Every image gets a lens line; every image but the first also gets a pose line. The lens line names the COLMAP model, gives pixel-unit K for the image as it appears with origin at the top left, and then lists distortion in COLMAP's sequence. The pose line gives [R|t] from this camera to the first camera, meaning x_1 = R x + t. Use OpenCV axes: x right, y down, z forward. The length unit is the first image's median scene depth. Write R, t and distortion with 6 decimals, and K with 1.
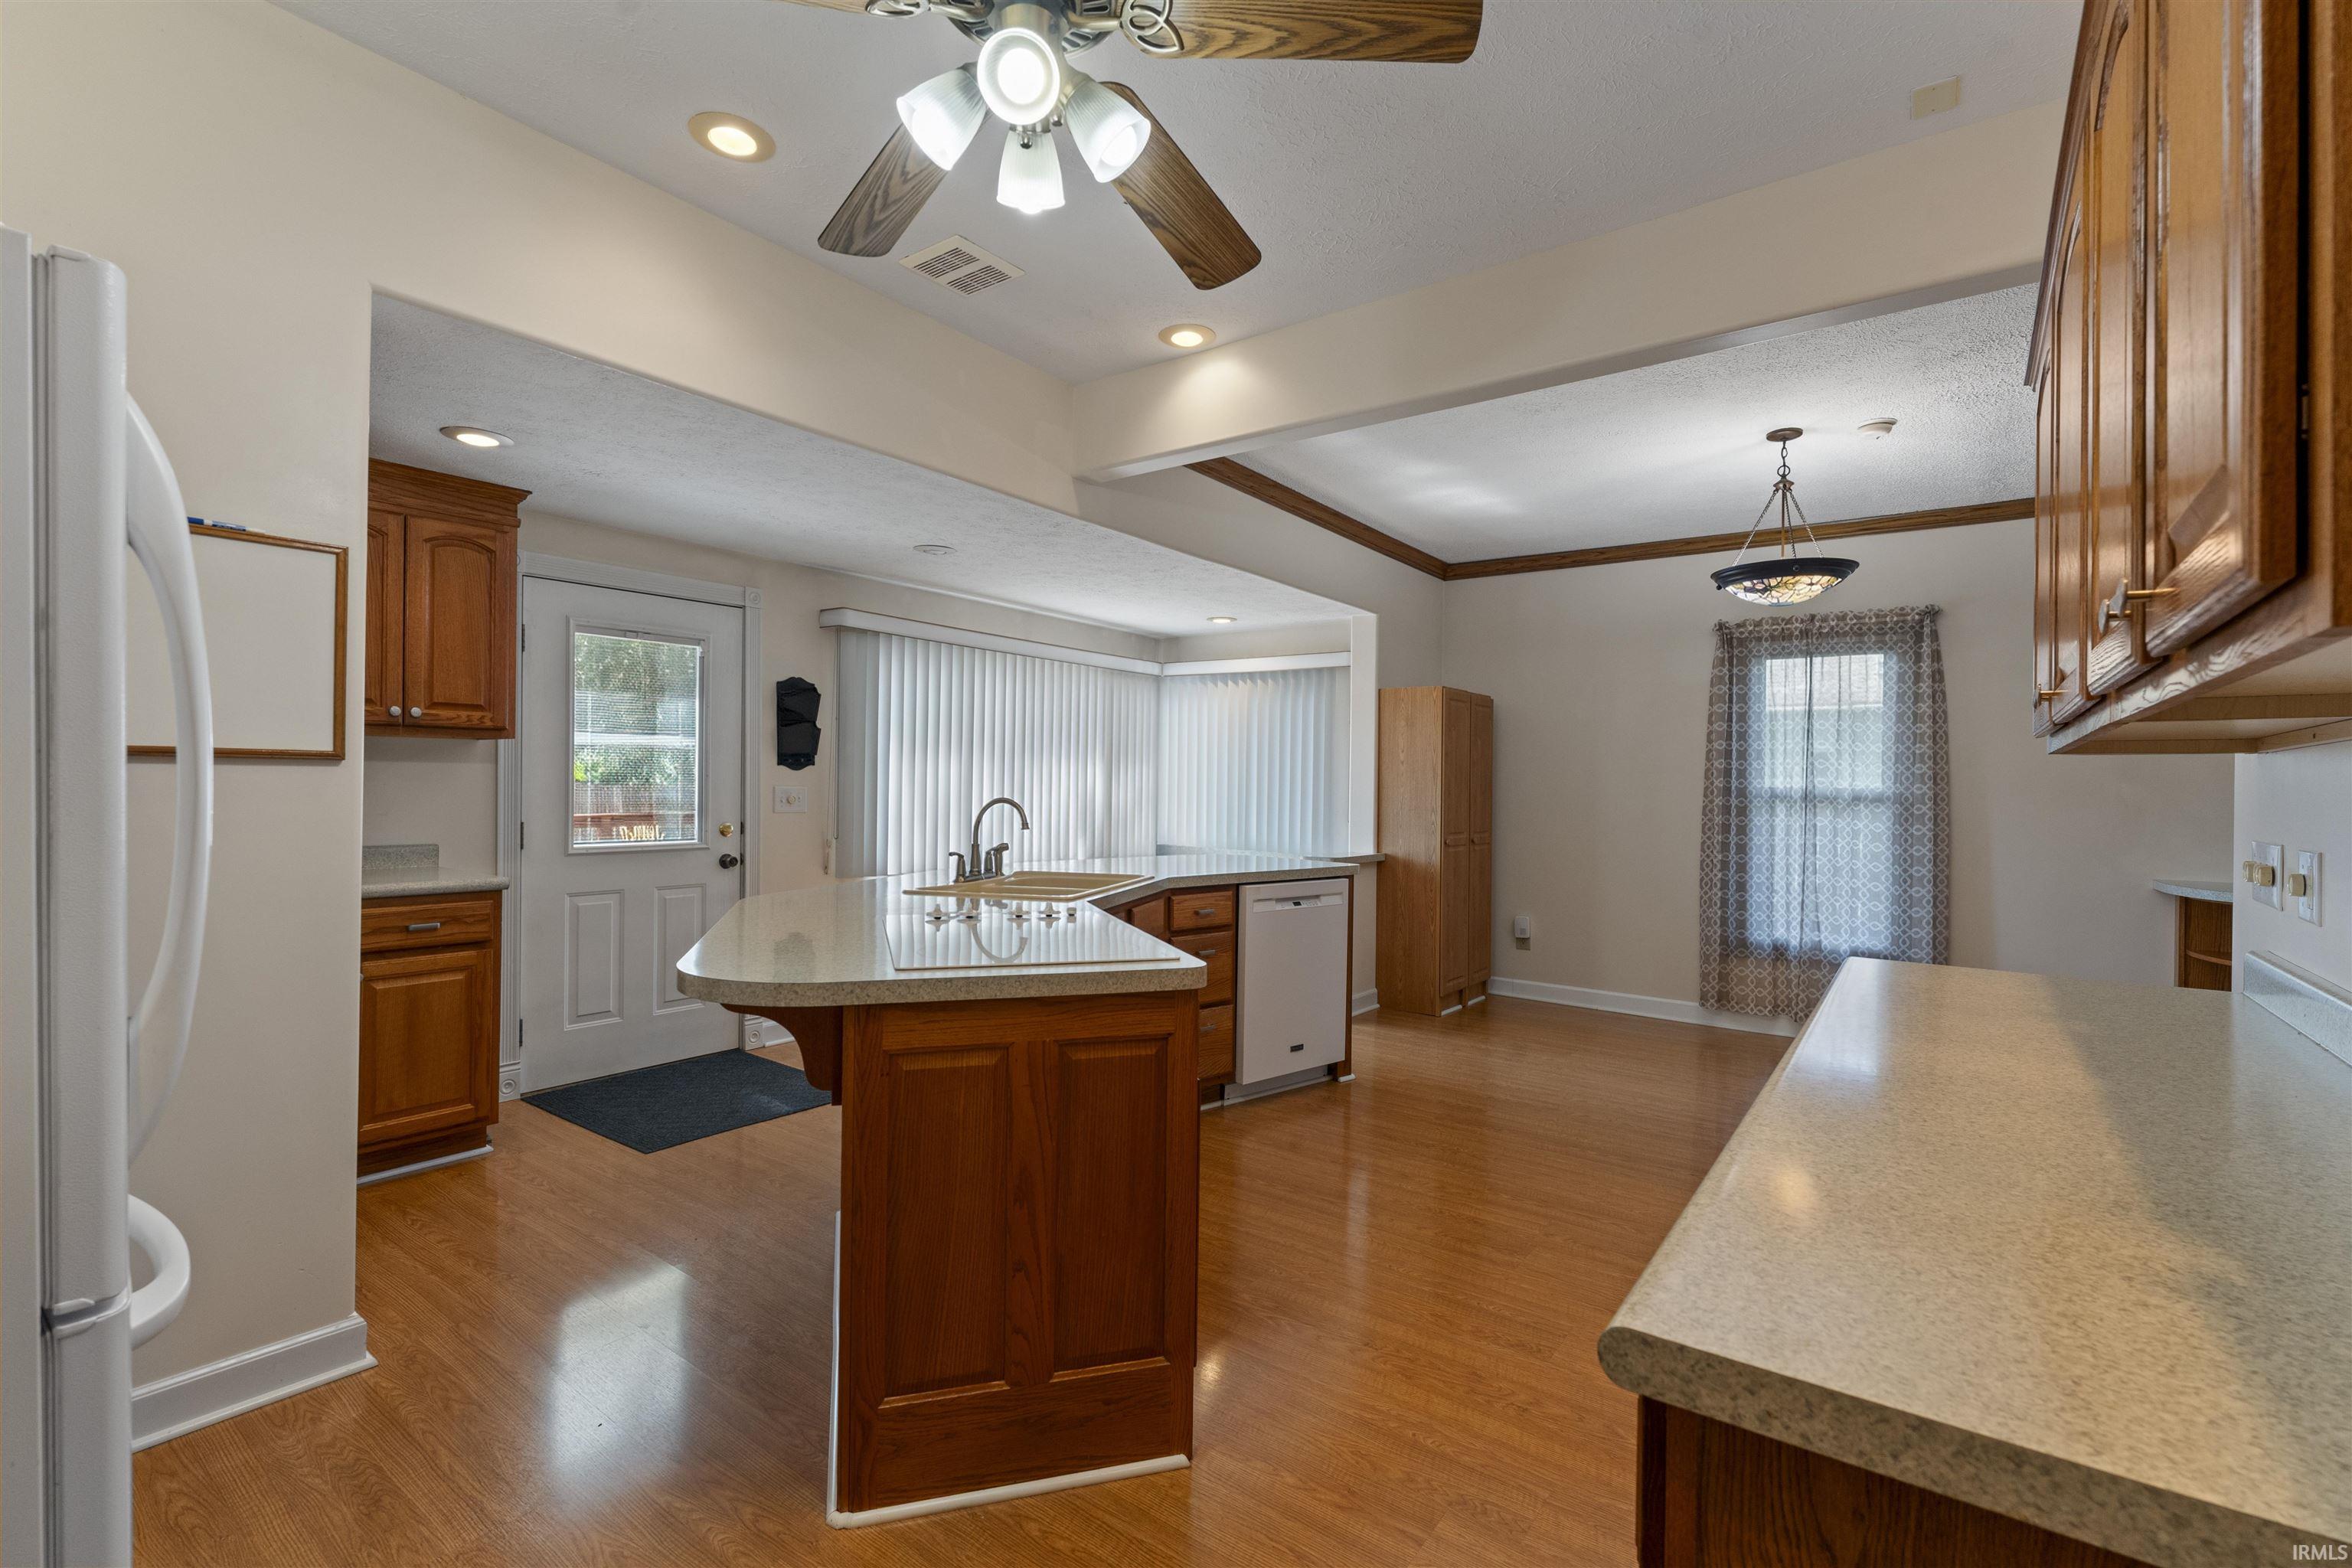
lens RADIAL K [[1051.7, 0, 1161.3], [0, 1051.7, 782.9], [0, 0, 1]] dist [0.009848, 0.000295]
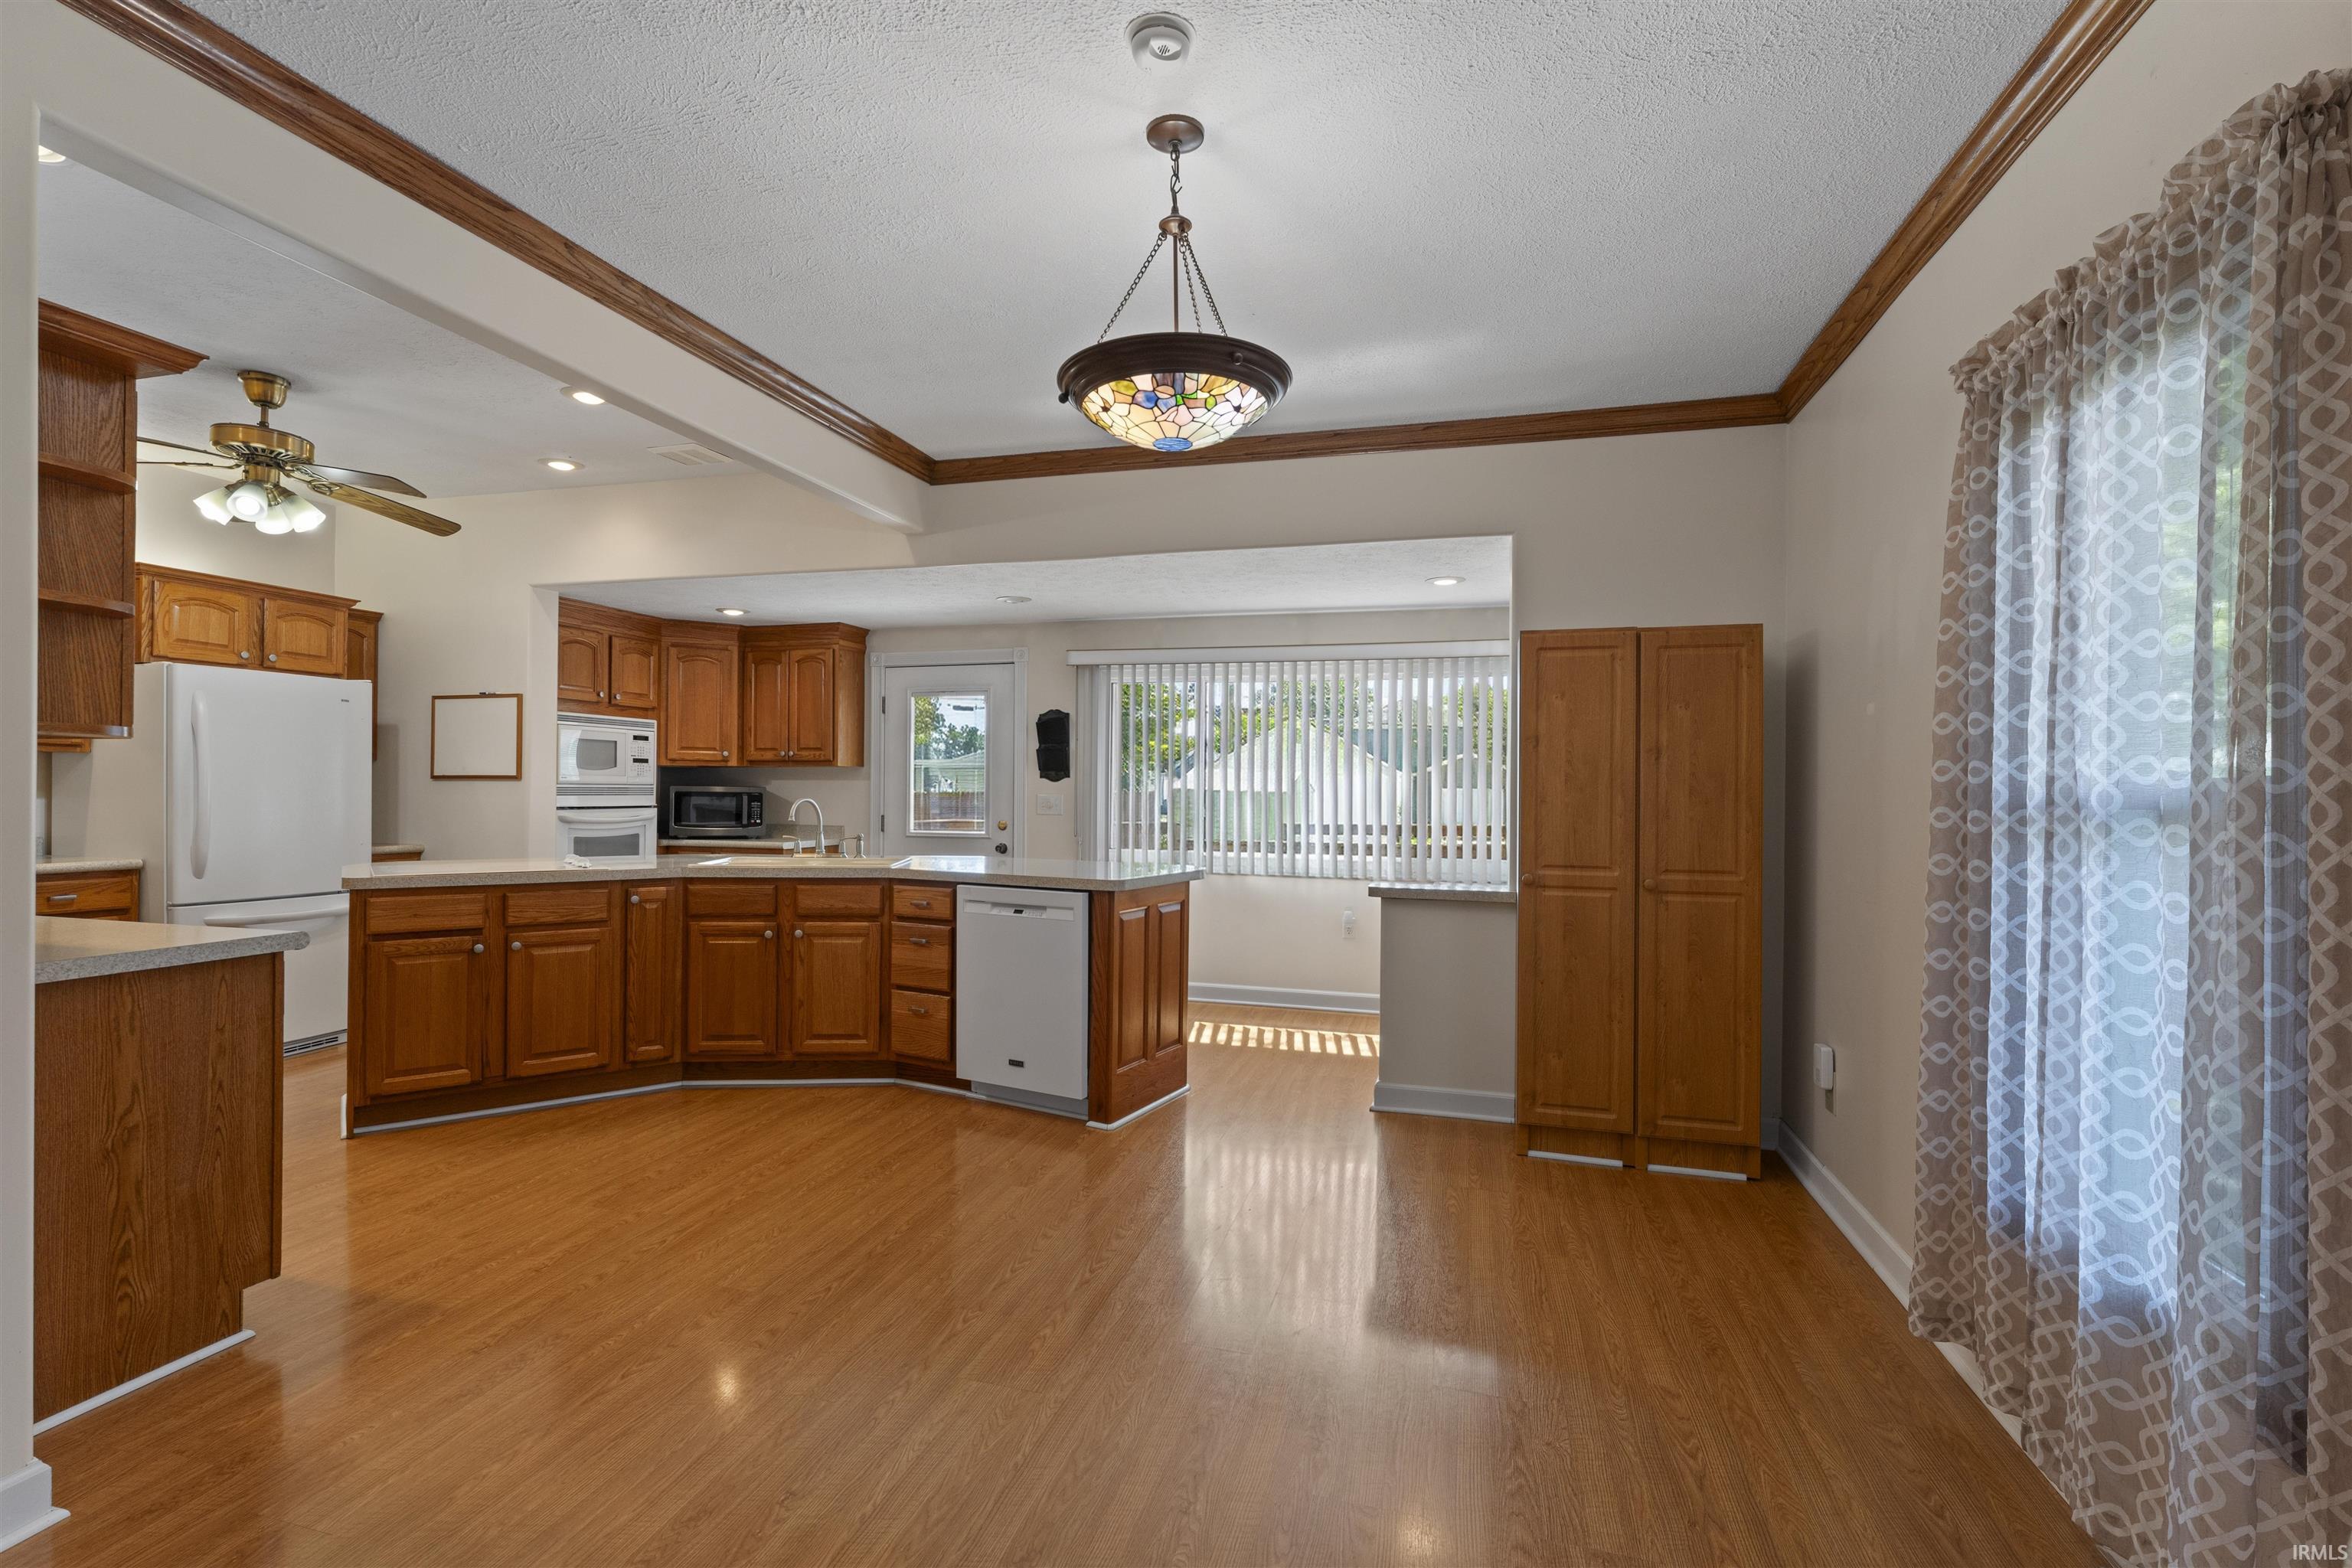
lens RADIAL K [[1061.7, 0, 1172.9], [0, 1061.7, 795.8], [0, 0, 1]] dist [-0.010319, -0.000008]
pose [[0.355955, -0.005838, -0.934485, 1.098721], [-0.003014, 0.999968, -0.007395, 0.017142], [0.934498, 0.005449, 0.355926, 0.805651]]
